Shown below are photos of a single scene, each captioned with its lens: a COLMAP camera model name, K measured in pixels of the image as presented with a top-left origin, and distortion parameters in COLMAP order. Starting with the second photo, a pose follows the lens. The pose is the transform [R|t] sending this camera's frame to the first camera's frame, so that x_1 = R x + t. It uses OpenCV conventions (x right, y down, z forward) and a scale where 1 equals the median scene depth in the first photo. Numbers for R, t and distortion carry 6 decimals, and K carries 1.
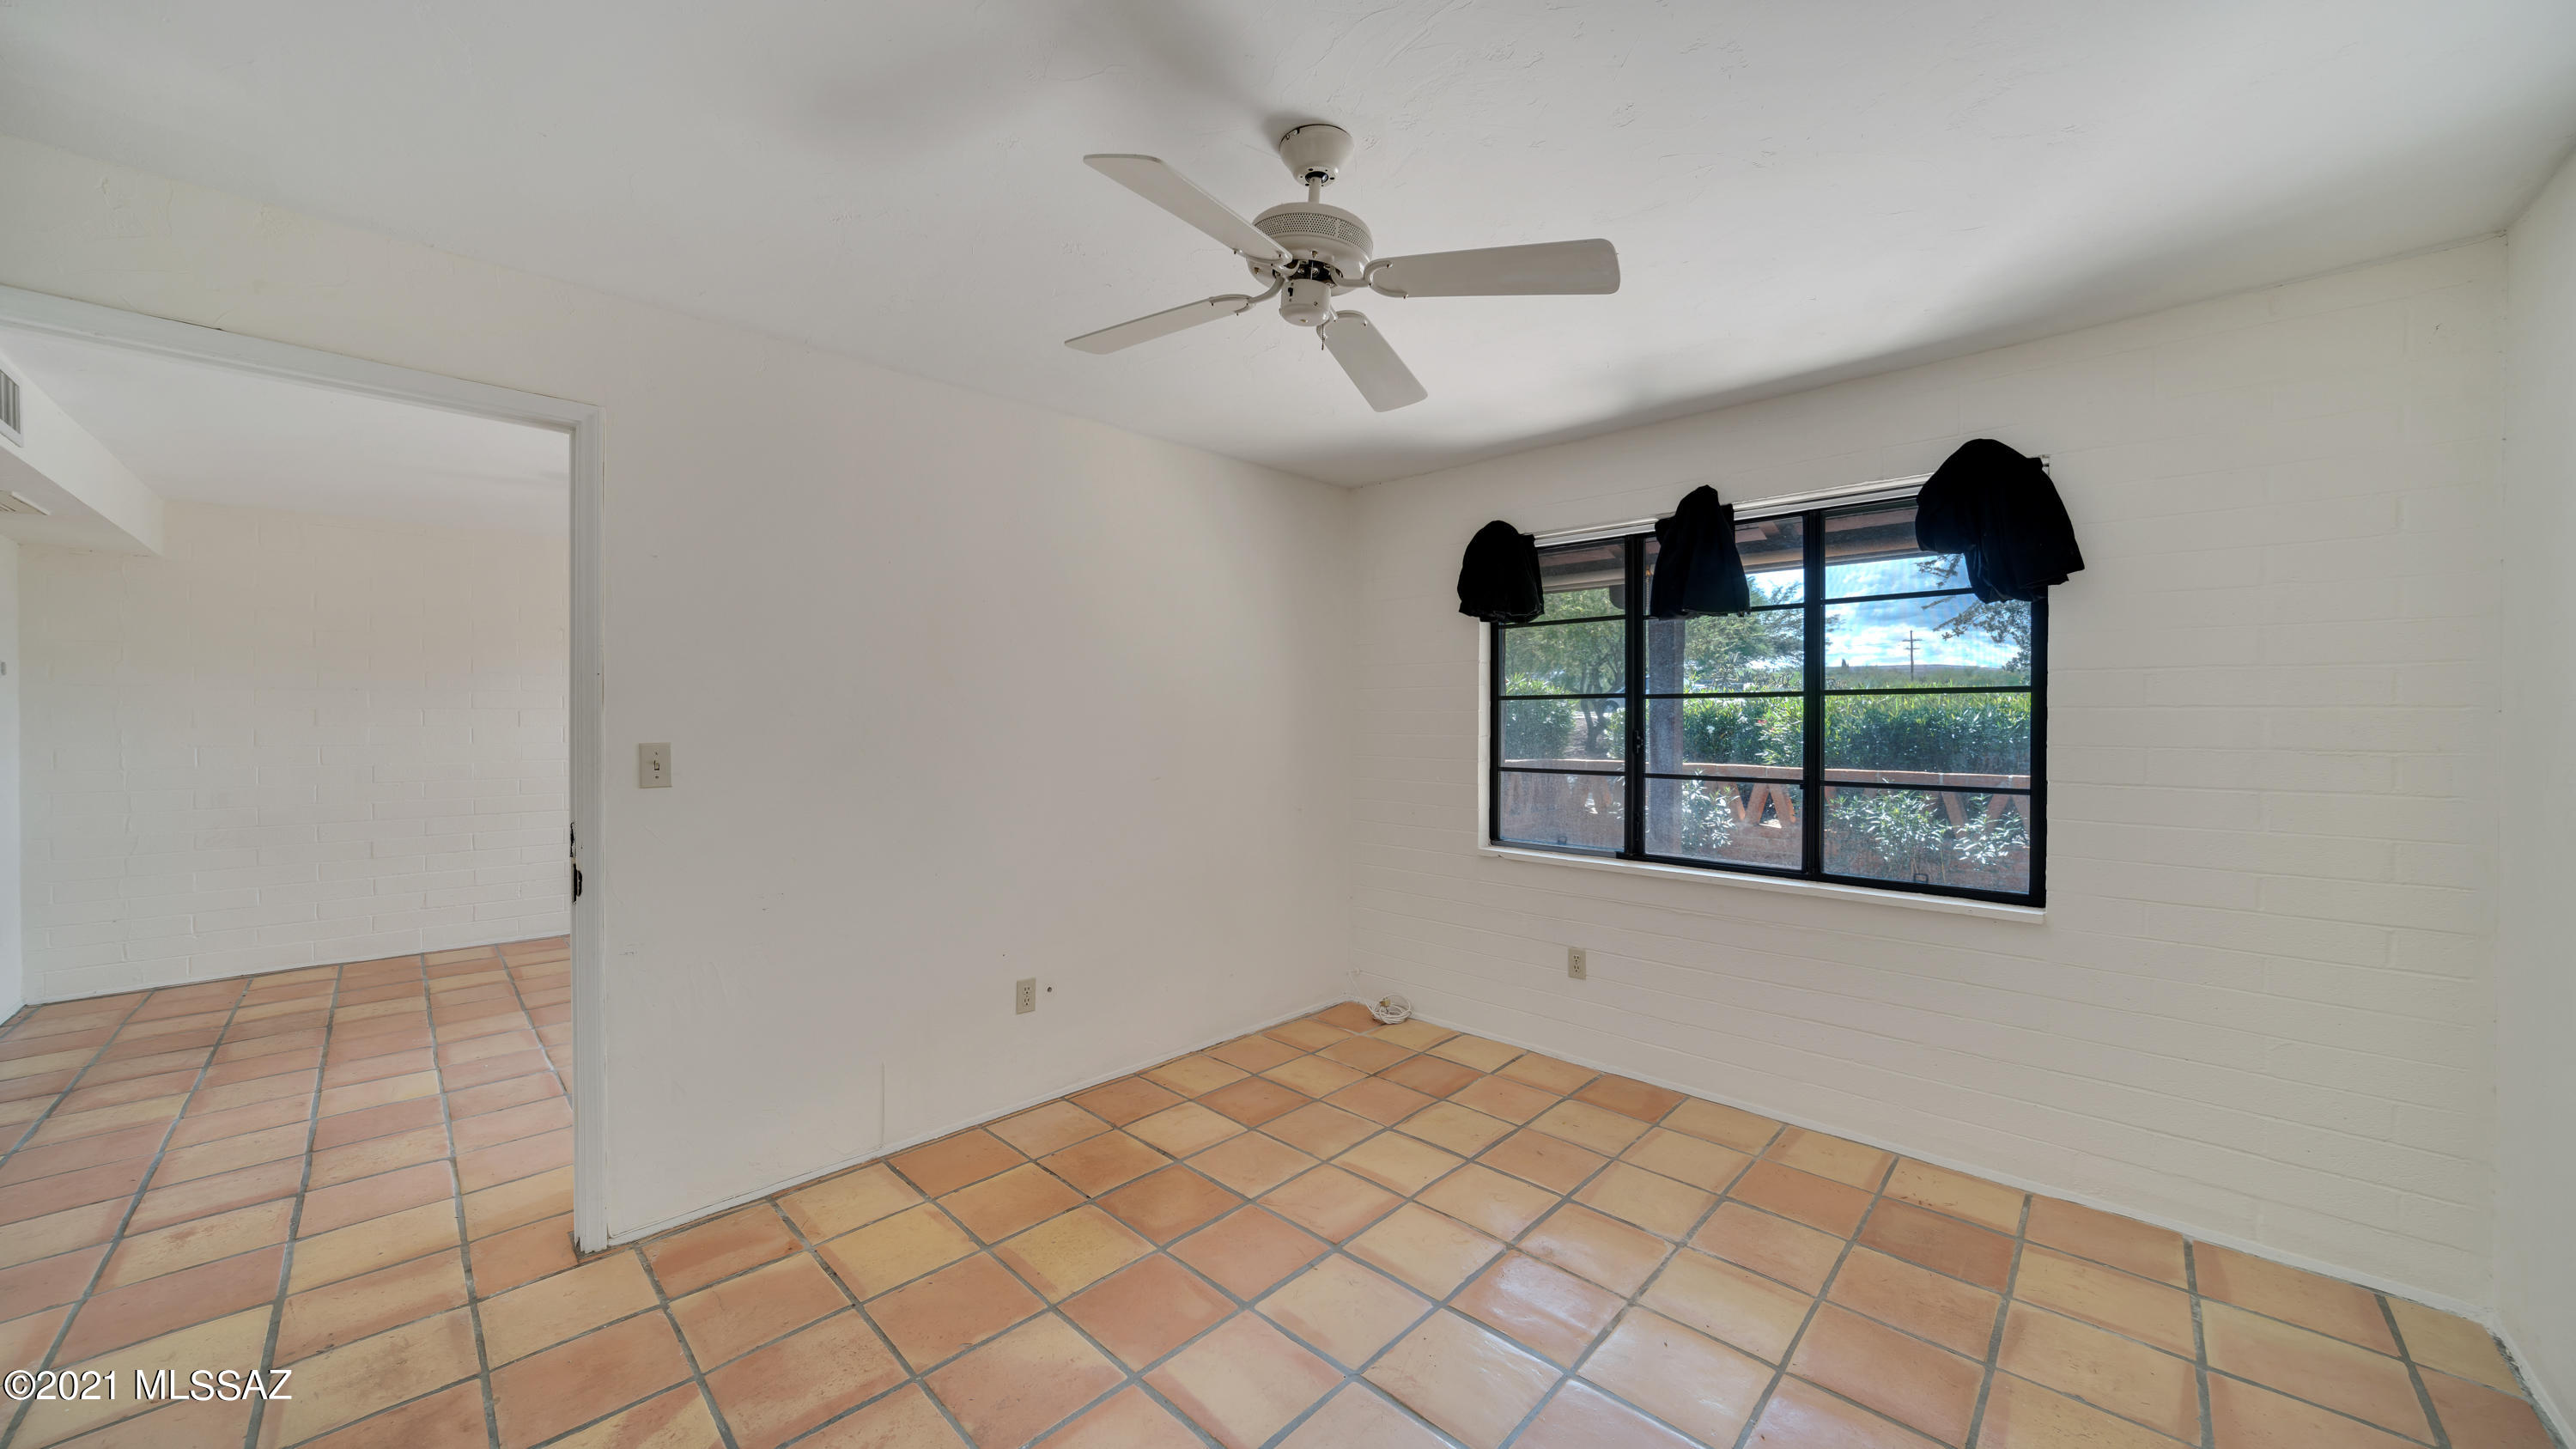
lens RADIAL K [[902.3, 0, 1223.4], [0, 902.3, 726.5], [0, 0, 1]] dist [-0.003013, -0.000006]
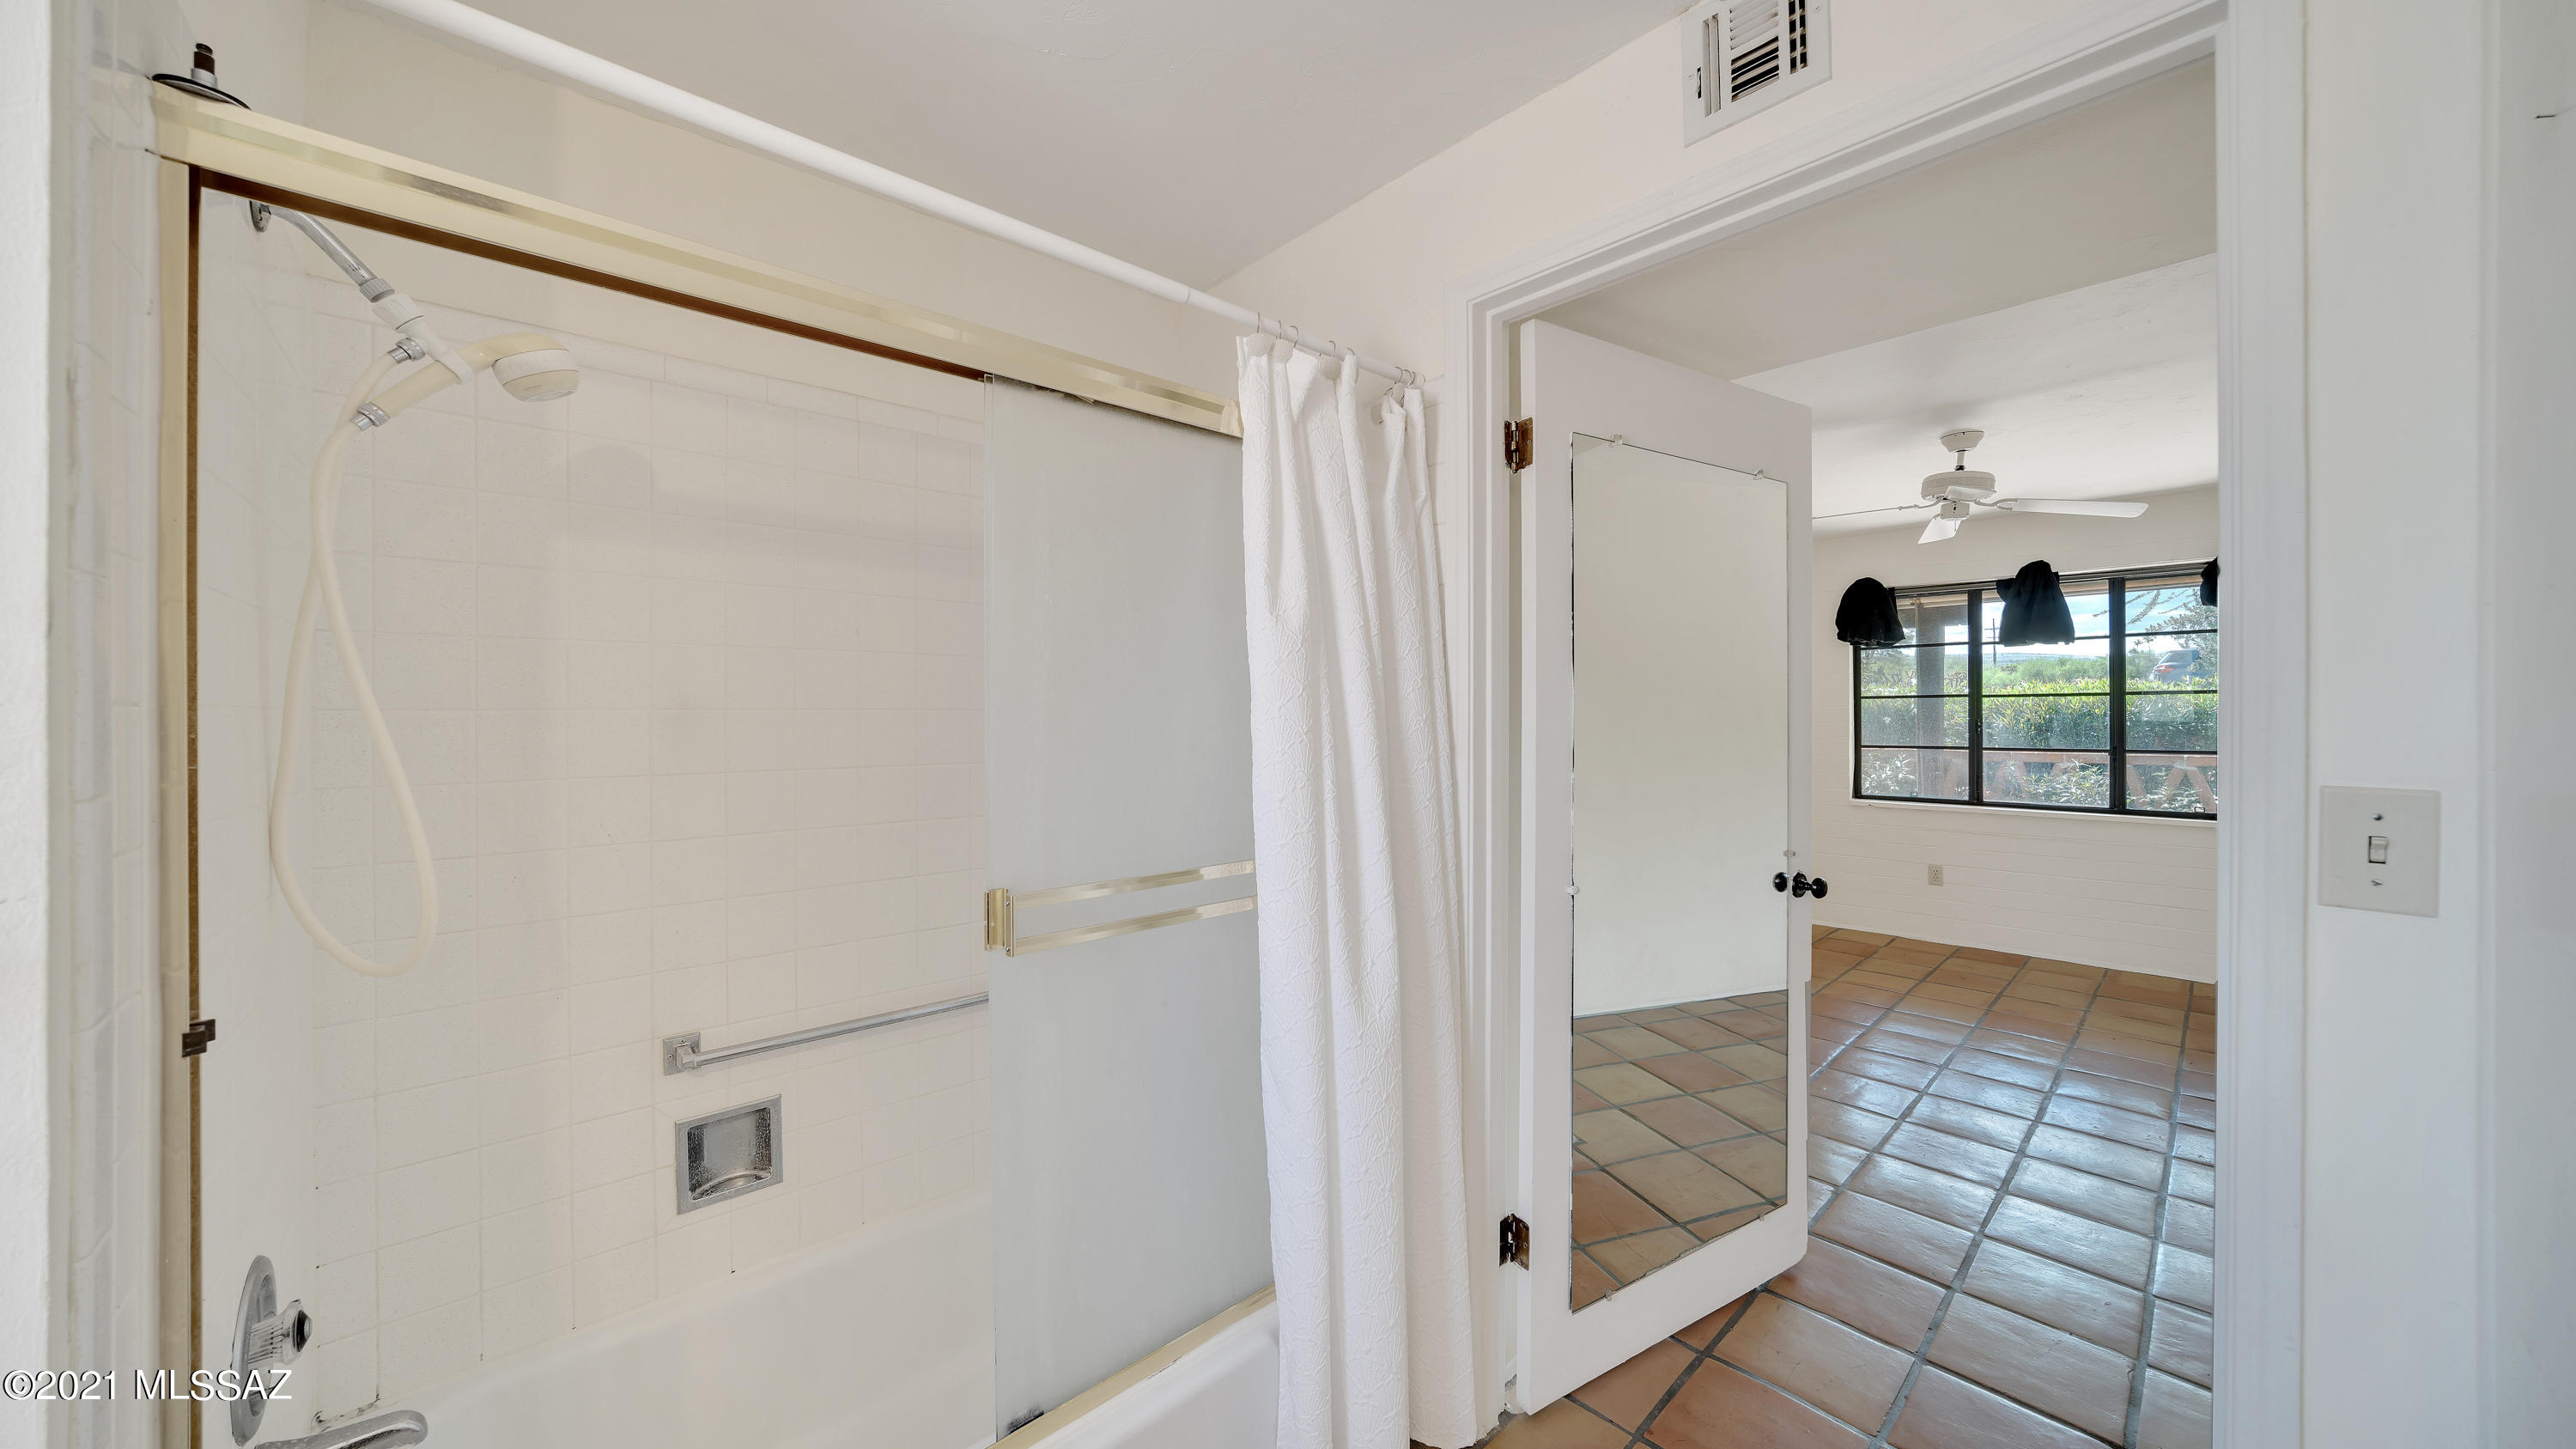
lens RADIAL K [[902.3, 0, 1223.4], [0, 902.3, 726.5], [0, 0, 1]] dist [-0.003013, -0.000006]
pose [[0.999149, -0.004049, -0.041052, -0.821035], [0.004179, 0.999986, 0.003090, 0.008292], [0.041039, -0.003259, 0.999152, -0.608465]]
